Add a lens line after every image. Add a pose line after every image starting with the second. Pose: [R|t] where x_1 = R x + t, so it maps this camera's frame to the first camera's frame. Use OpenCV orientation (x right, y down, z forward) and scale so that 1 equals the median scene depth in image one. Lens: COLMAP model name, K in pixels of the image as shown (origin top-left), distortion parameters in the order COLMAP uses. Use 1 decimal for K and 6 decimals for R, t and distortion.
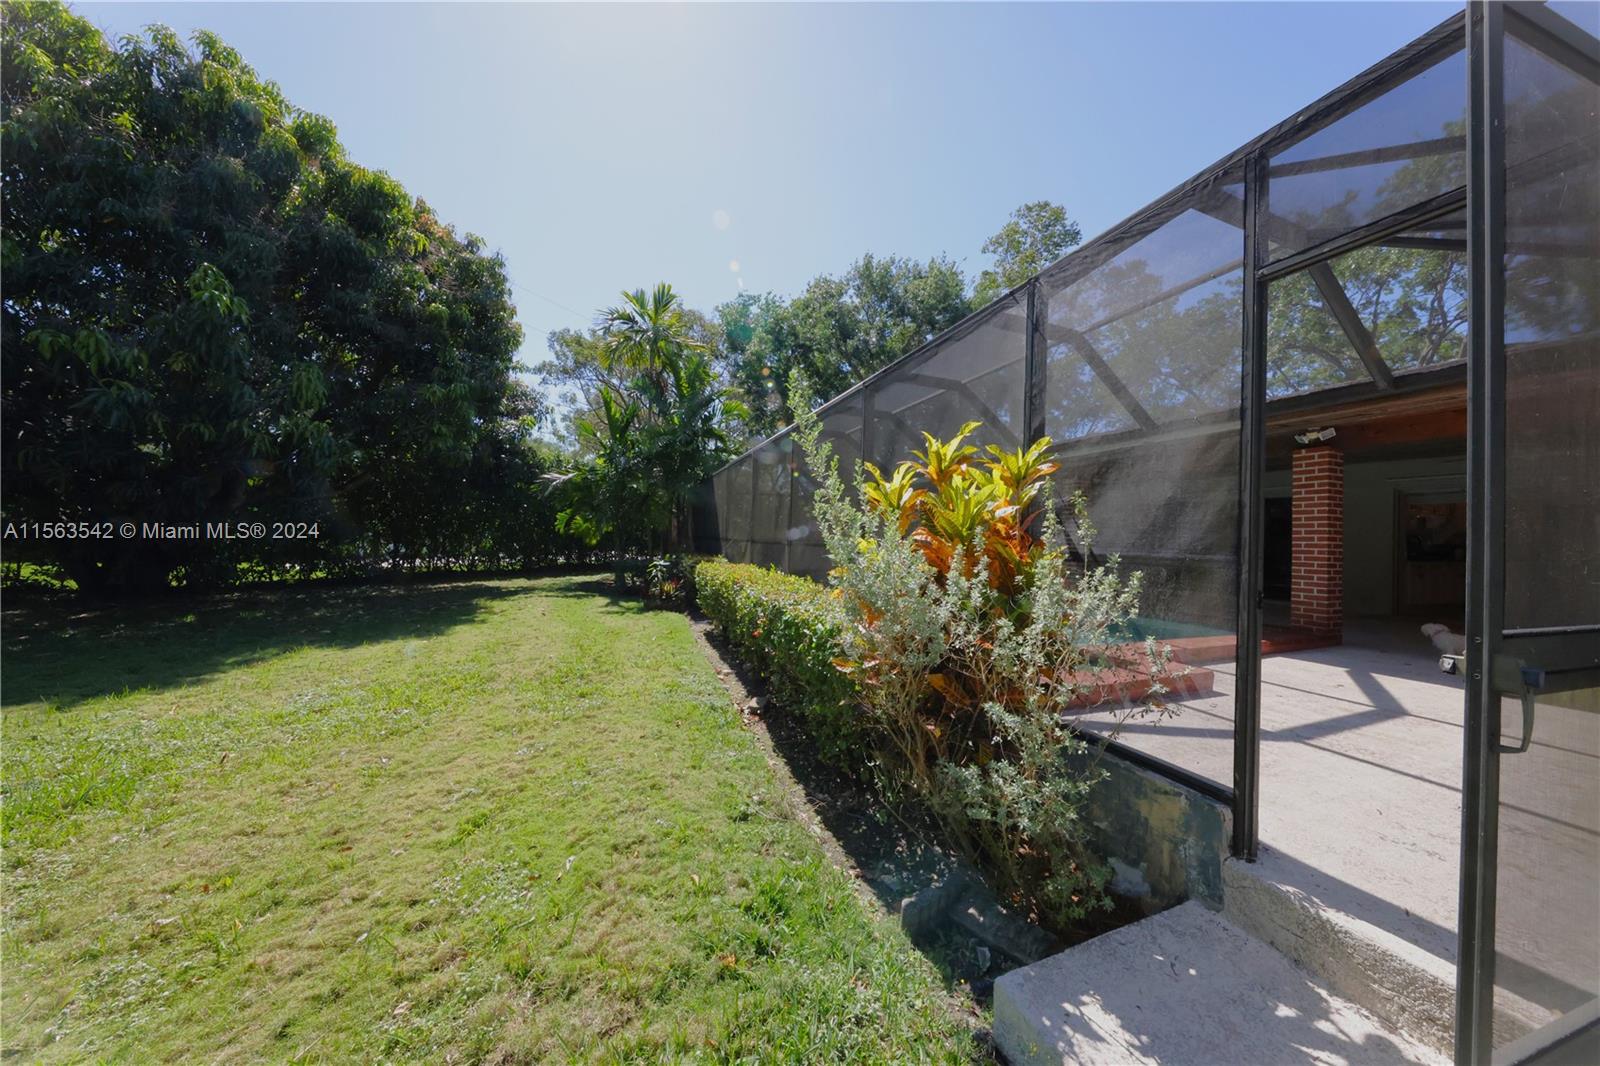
lens RADIAL K [[543.8, 0, 845.2], [0, 543.8, 530.5], [0, 0, 1]] dist [0.017232, -0.010139]
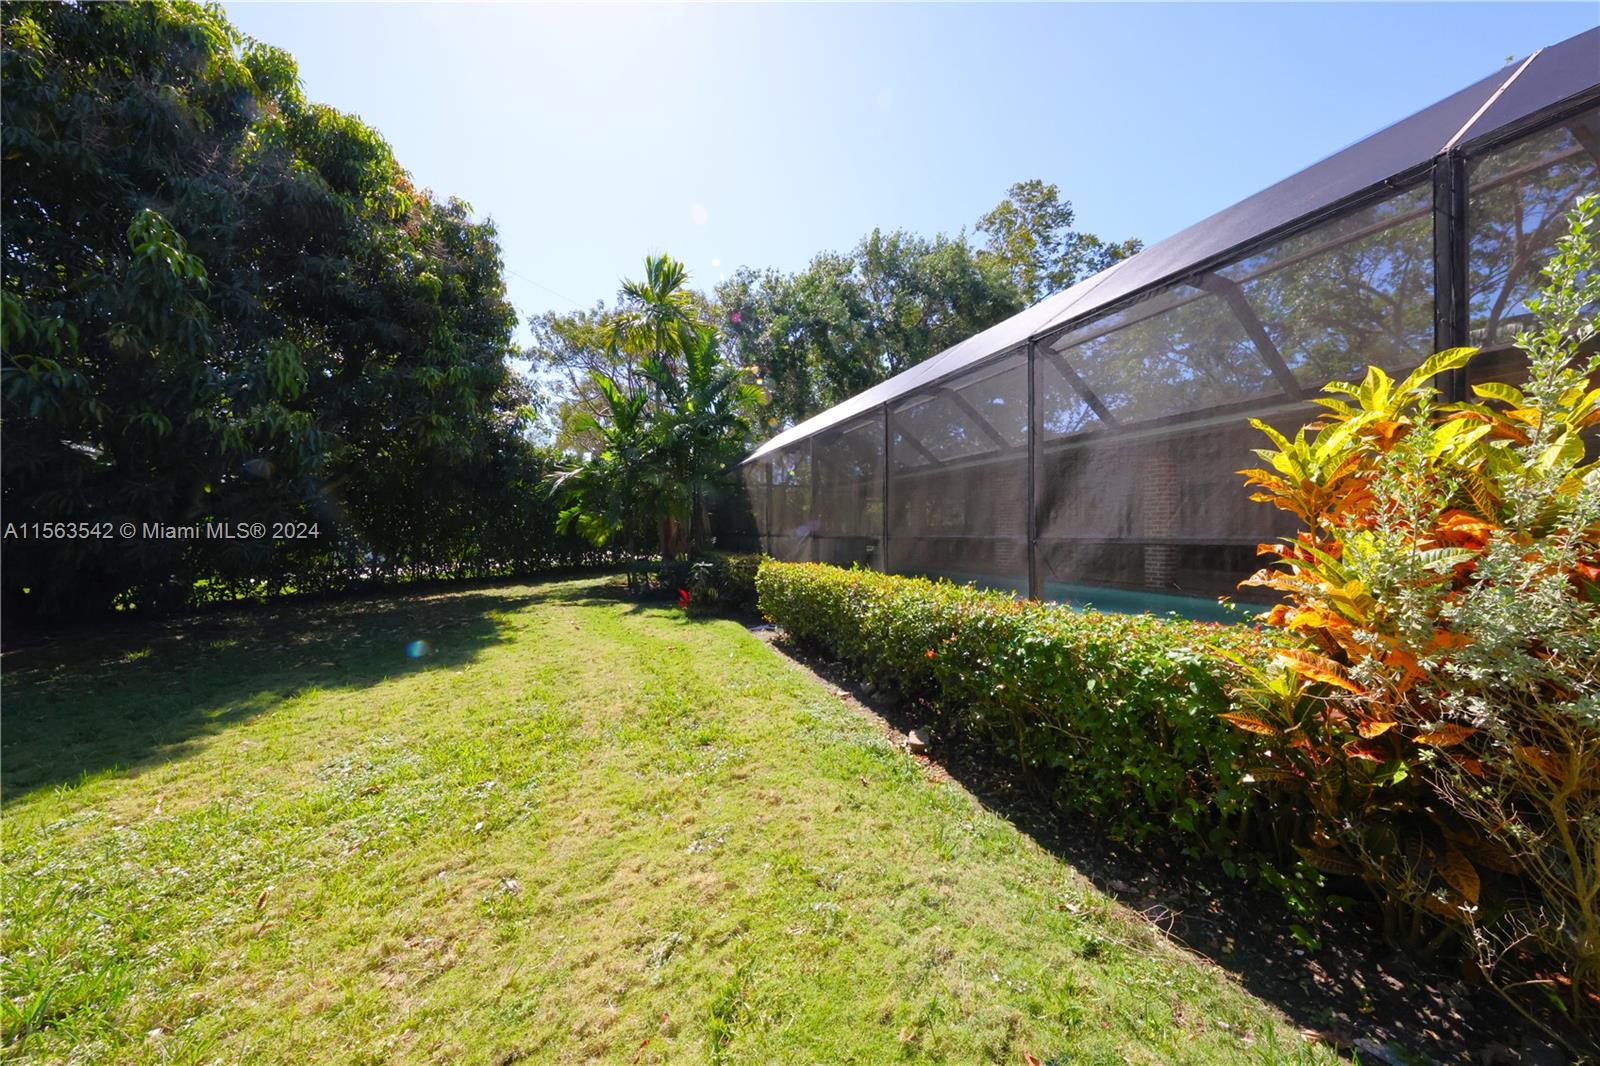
lens RADIAL K [[508.2, 0, 800.0], [0, 508.2, 533.0], [0, 0, 1]] dist [-0.000637, -0.003690]
pose [[0.997565, -0.035921, 0.059788, -0.221700], [0.034385, 0.999057, 0.026516, -0.008082], [-0.060684, -0.024396, 0.997859, 0.159430]]
